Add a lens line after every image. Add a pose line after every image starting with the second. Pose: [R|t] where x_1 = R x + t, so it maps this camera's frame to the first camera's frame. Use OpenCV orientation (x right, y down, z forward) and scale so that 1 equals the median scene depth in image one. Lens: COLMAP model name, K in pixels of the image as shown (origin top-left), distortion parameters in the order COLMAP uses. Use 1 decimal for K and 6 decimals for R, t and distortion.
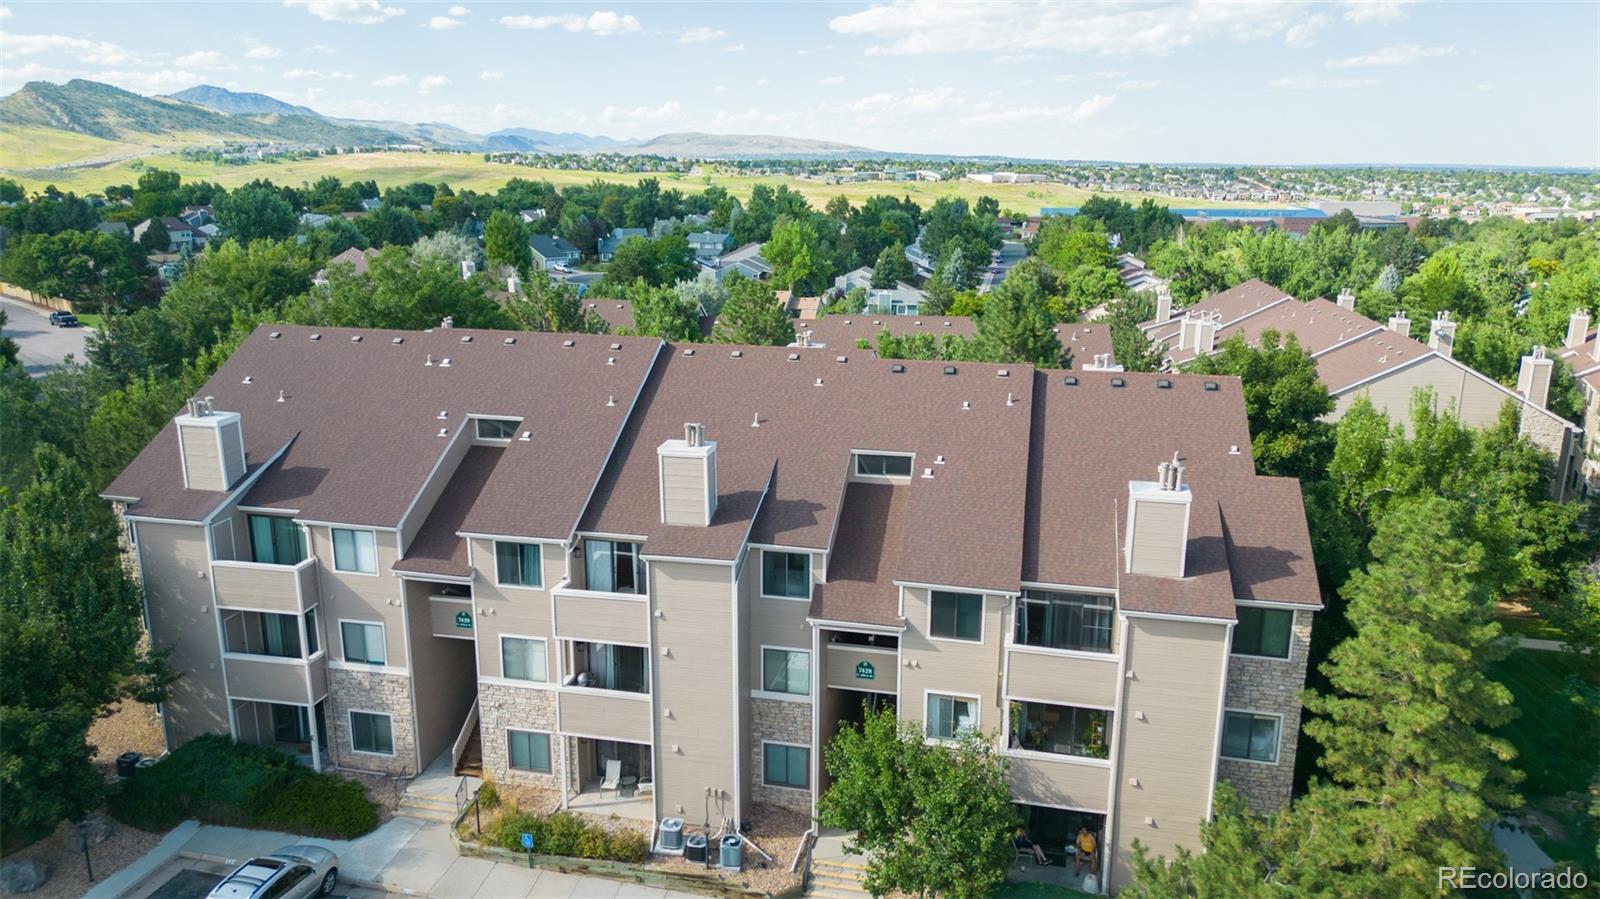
lens RADIAL K [[1122.3, 0, 805.2], [0, 1122.3, 455.5], [0, 0, 1]] dist [0.049991, -0.057863]
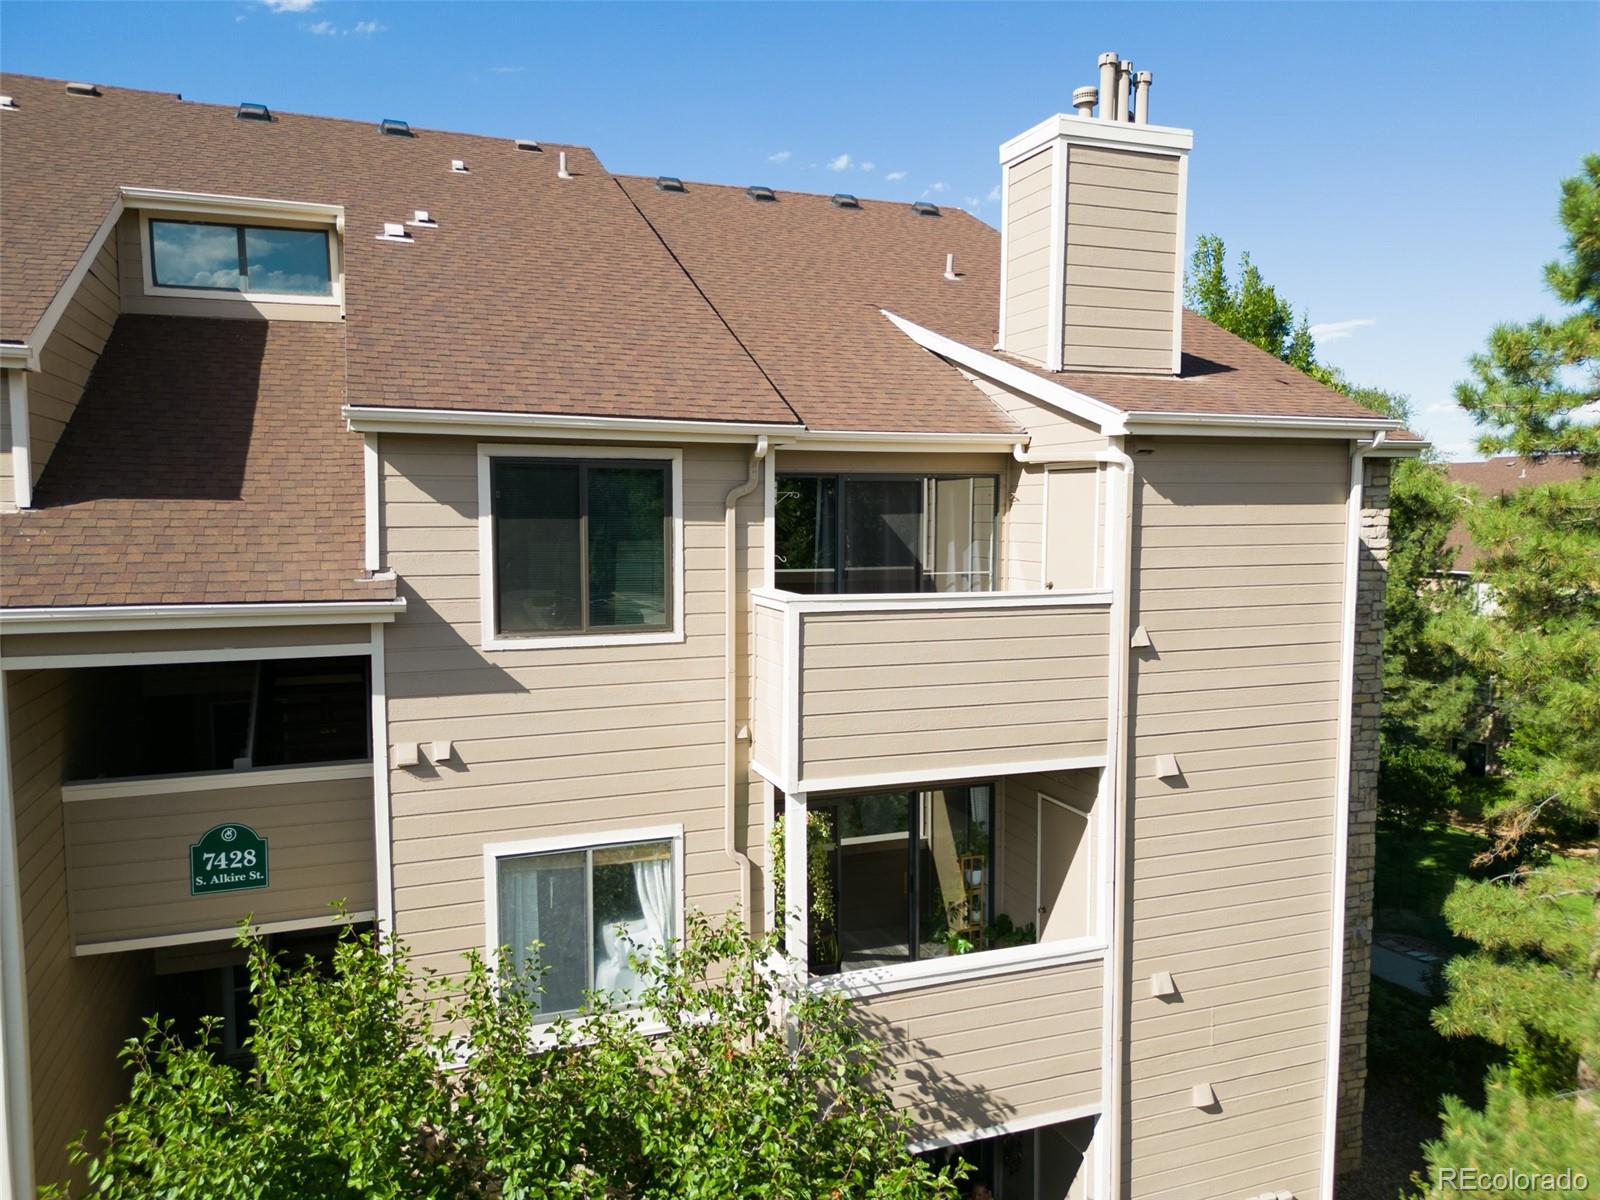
lens RADIAL K [[1112.4, 0, 801.0], [0, 1112.4, 592.4], [0, 0, 1]] dist [0.016685, -0.001125]
pose [[0.838793, -0.048139, 0.542319, 0.023720], [0.141793, 0.981025, -0.132228, 0.174828], [-0.525663, 0.187809, 0.829702, 0.649581]]
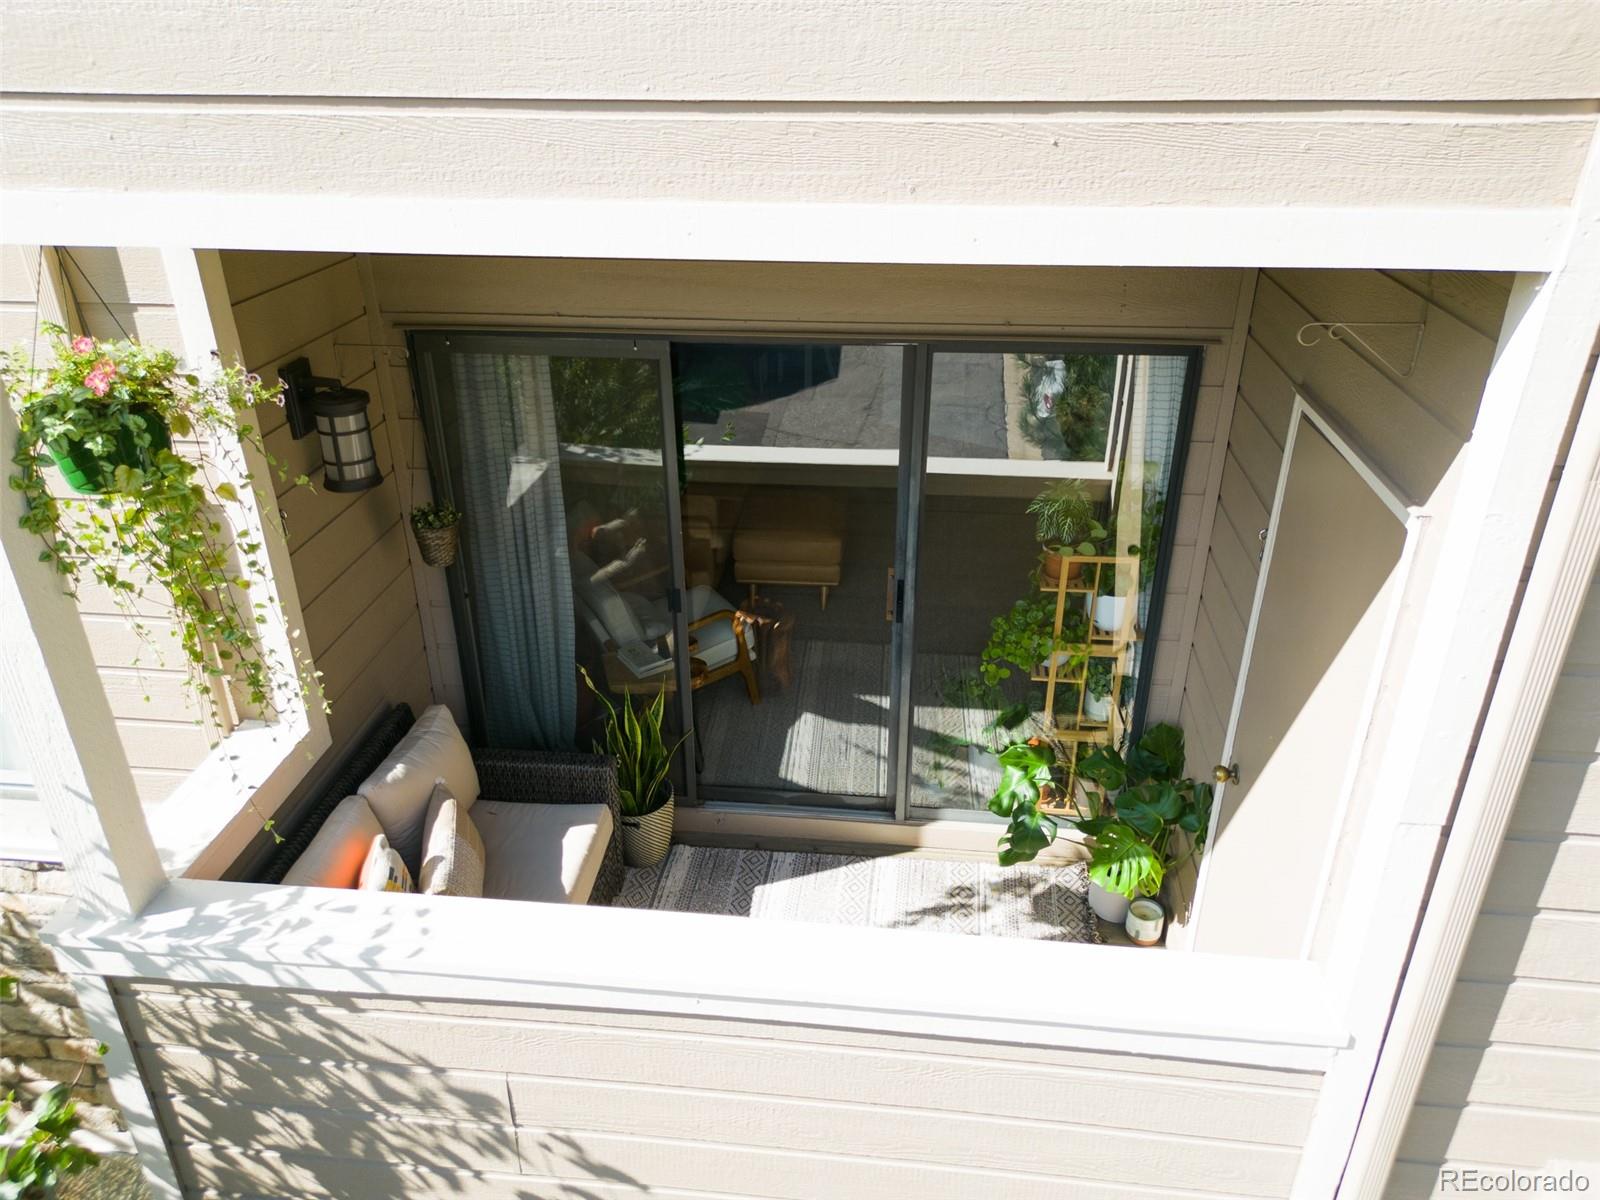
lens RADIAL K [[1112.4, 0, 798.7], [0, 1112.4, 594.9], [0, 0, 1]] dist [0.016685, -0.001125]
pose [[0.992197, -0.060152, 0.109214, 0.199295], [0.036646, 0.977931, 0.205690, 0.194690], [-0.119177, -0.200082, 0.972504, 0.804961]]
